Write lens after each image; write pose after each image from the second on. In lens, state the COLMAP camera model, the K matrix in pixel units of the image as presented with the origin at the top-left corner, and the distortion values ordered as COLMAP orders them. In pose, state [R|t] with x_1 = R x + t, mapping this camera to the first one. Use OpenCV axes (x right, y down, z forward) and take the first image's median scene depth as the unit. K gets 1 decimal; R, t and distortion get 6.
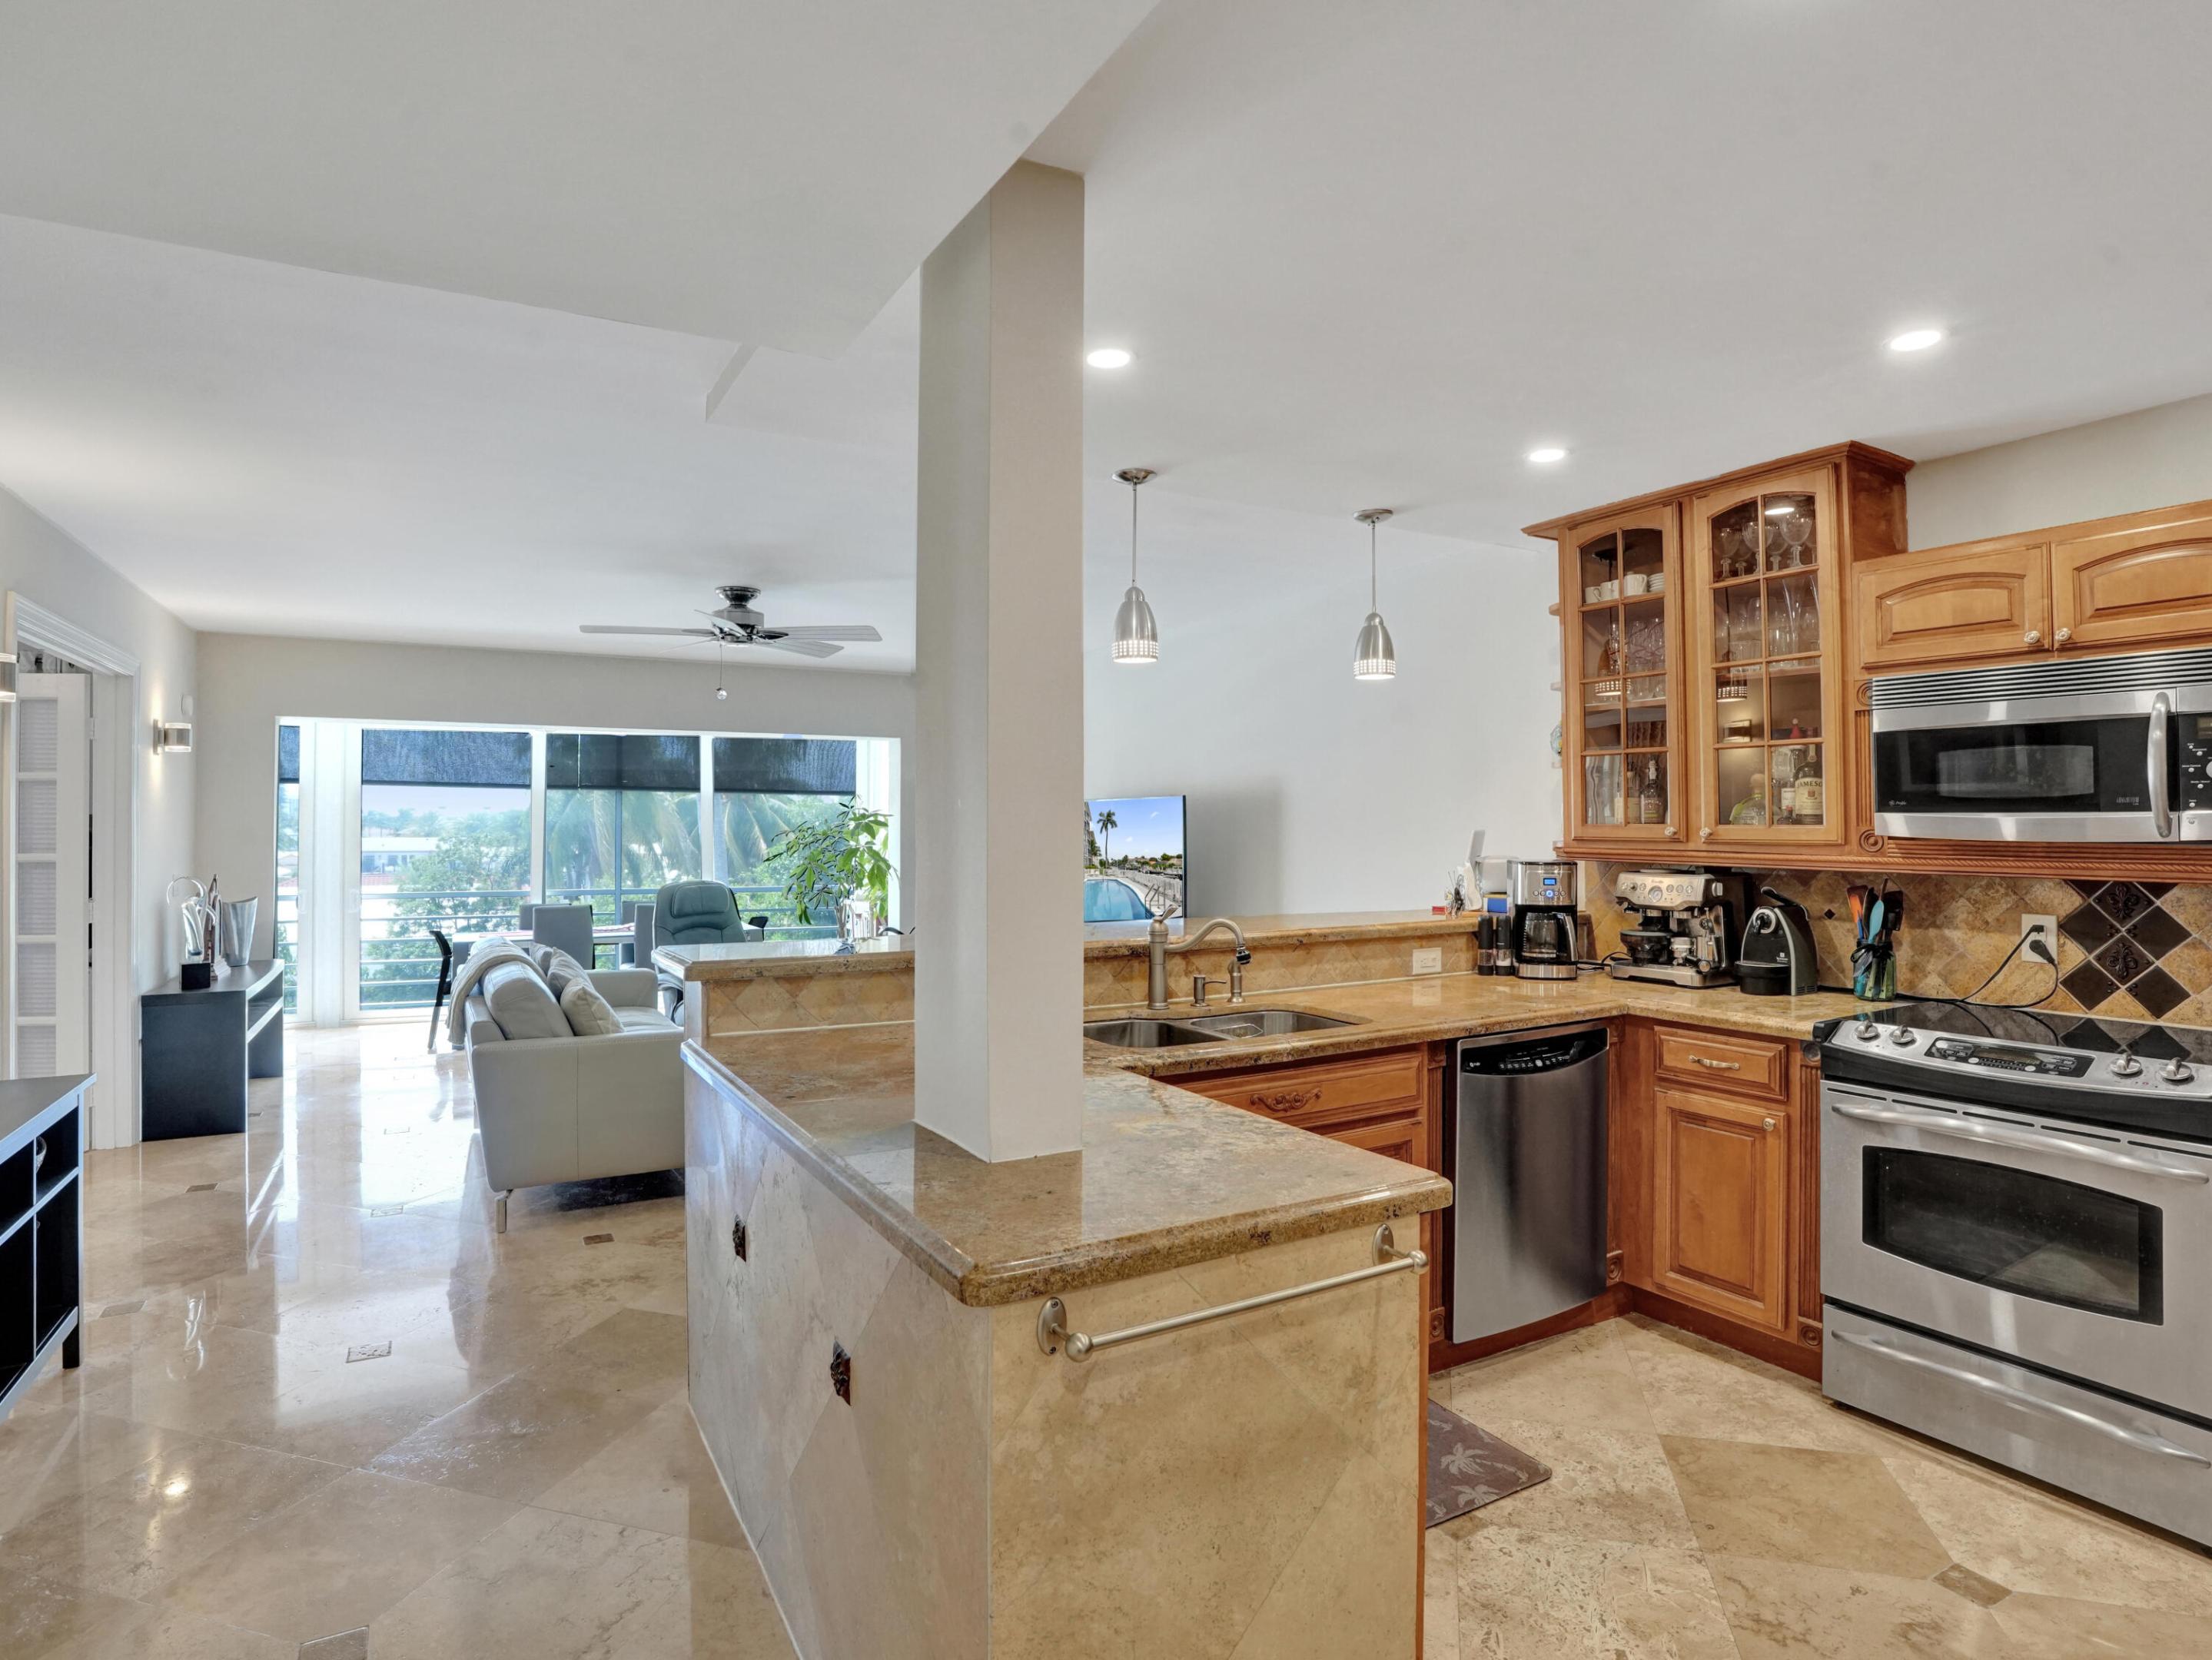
lens RADIAL K [[1183.3, 0, 1103.1], [0, 1183.3, 816.9], [0, 0, 1]] dist [-0.058325, 0.024747]
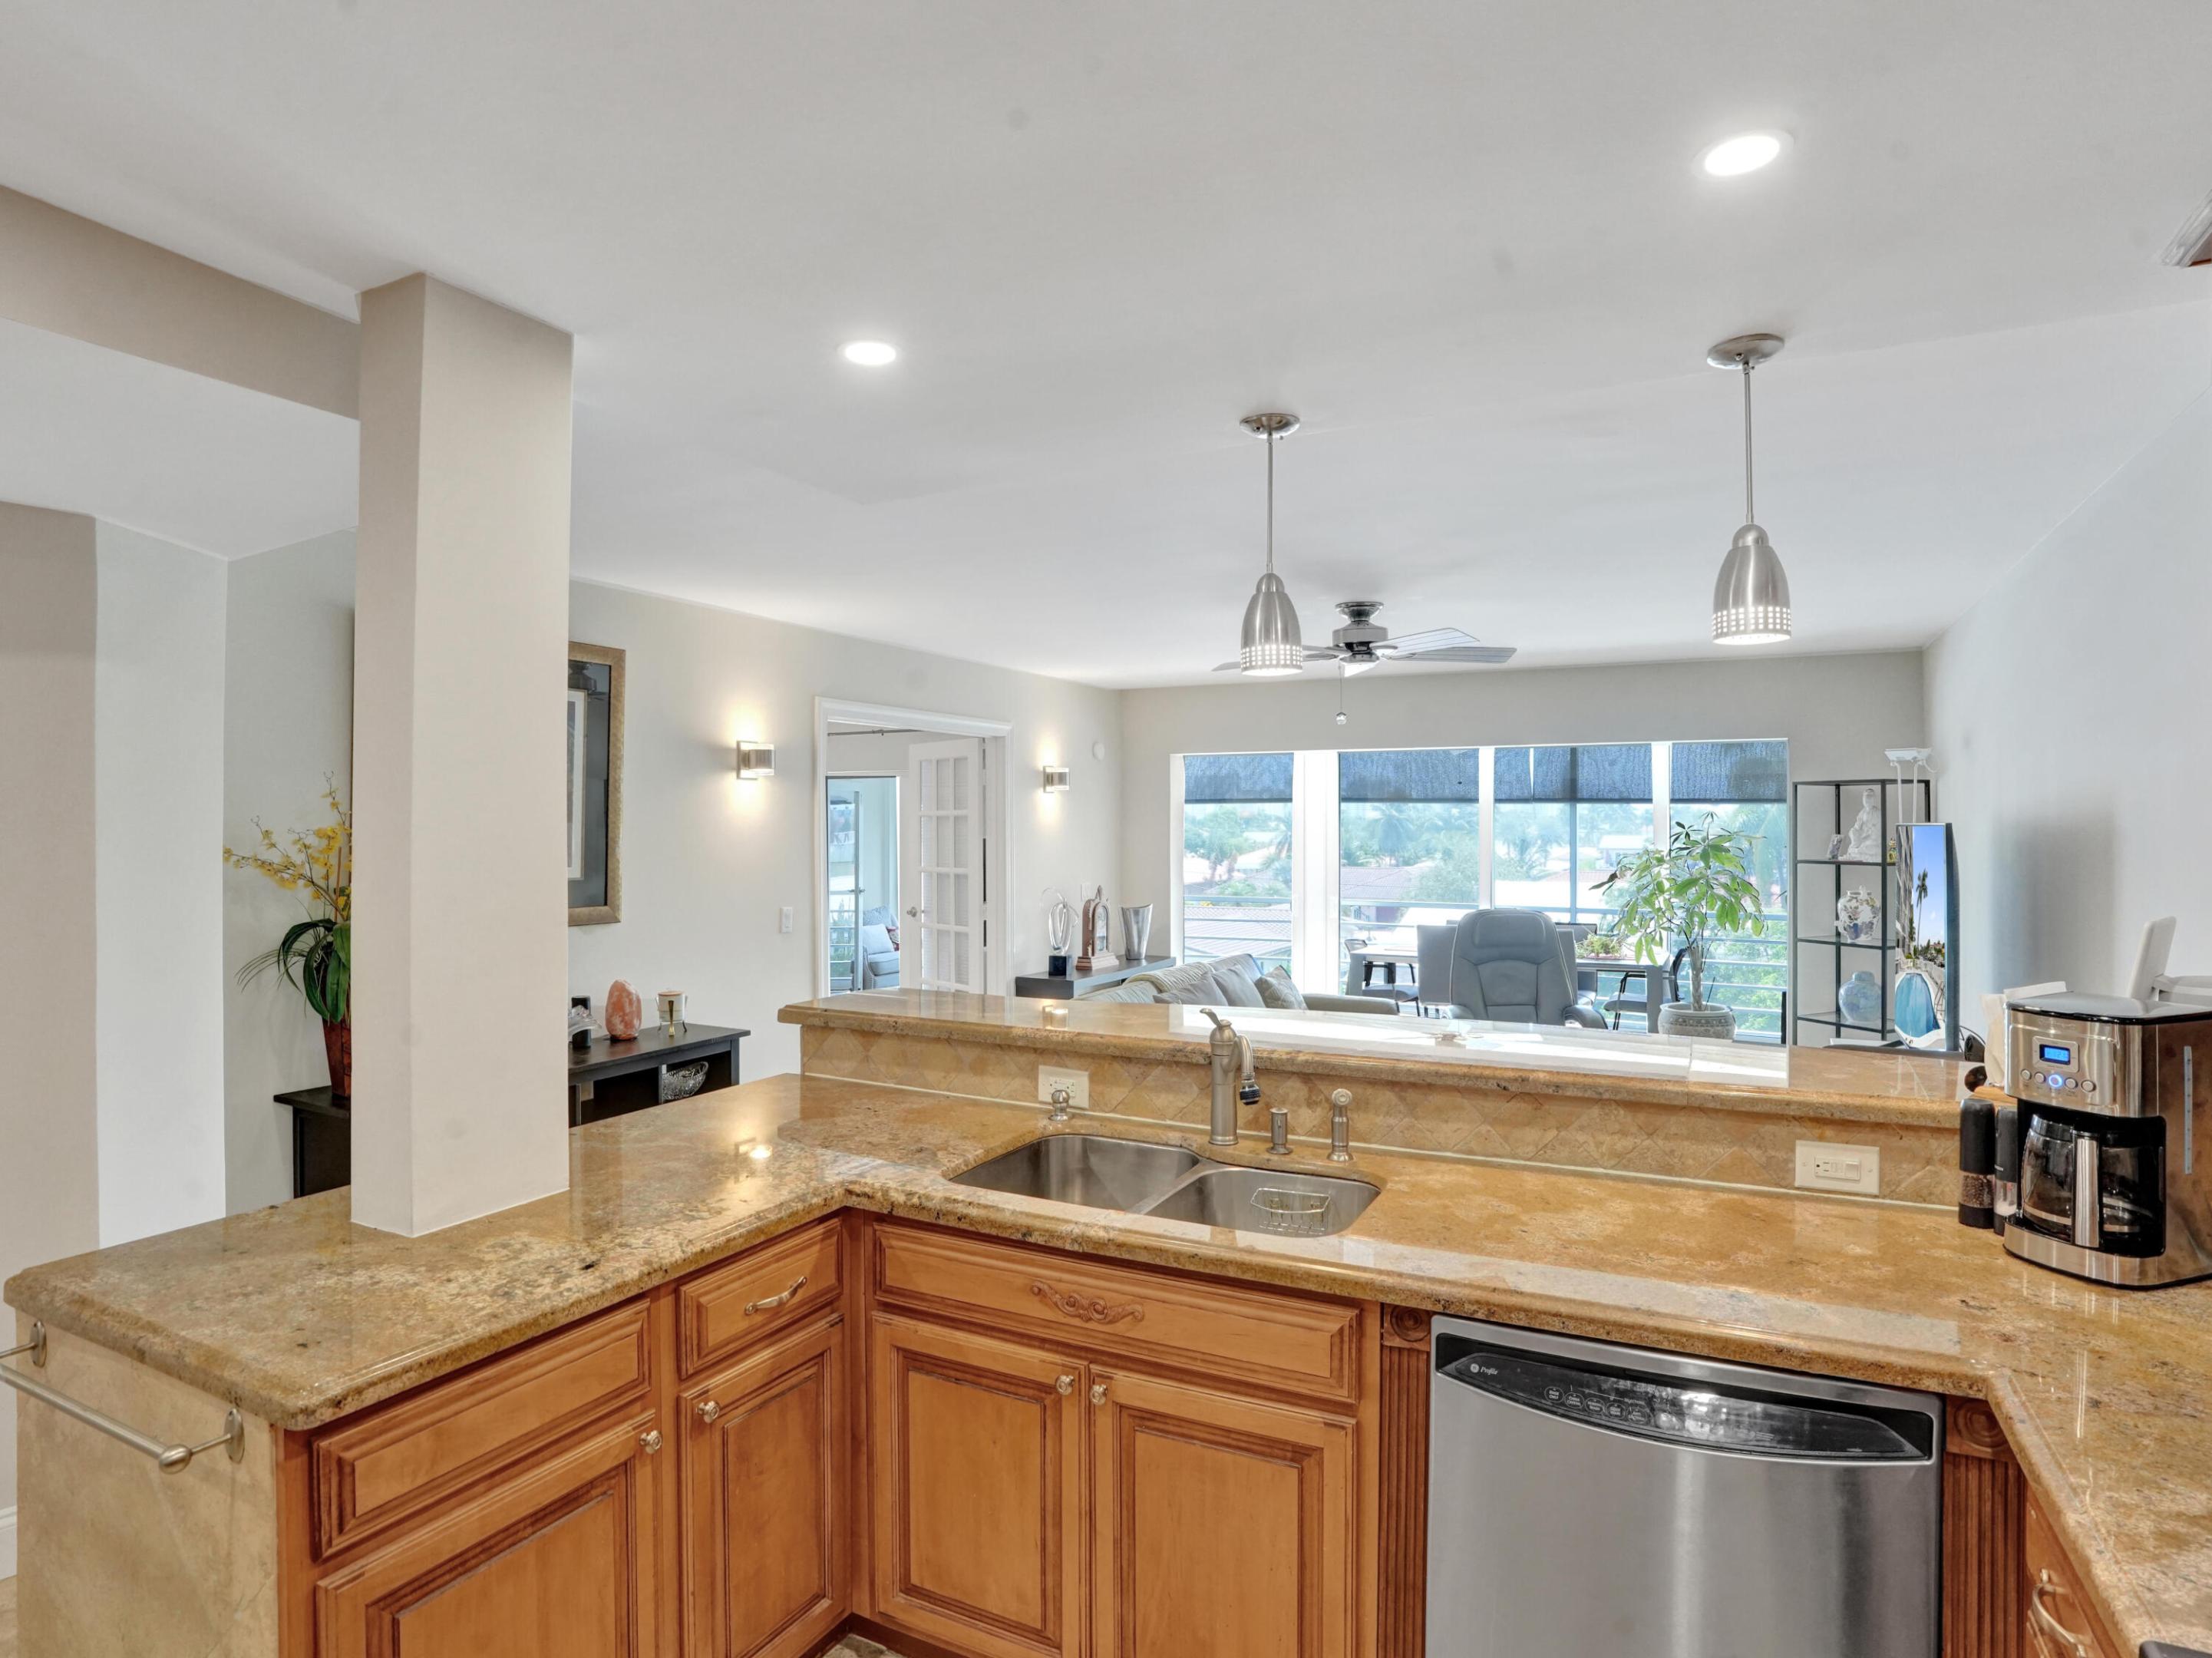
lens RADIAL K [[1205.2, 0, 1094.0], [0, 1205.2, 826.9], [0, 0, 1]] dist [-0.065541, 0.027169]
pose [[0.543878, 0.001232, -0.839163, 0.566625], [0.007793, 0.999948, 0.006519, -0.038016], [0.839128, -0.010085, 0.543840, 0.462151]]
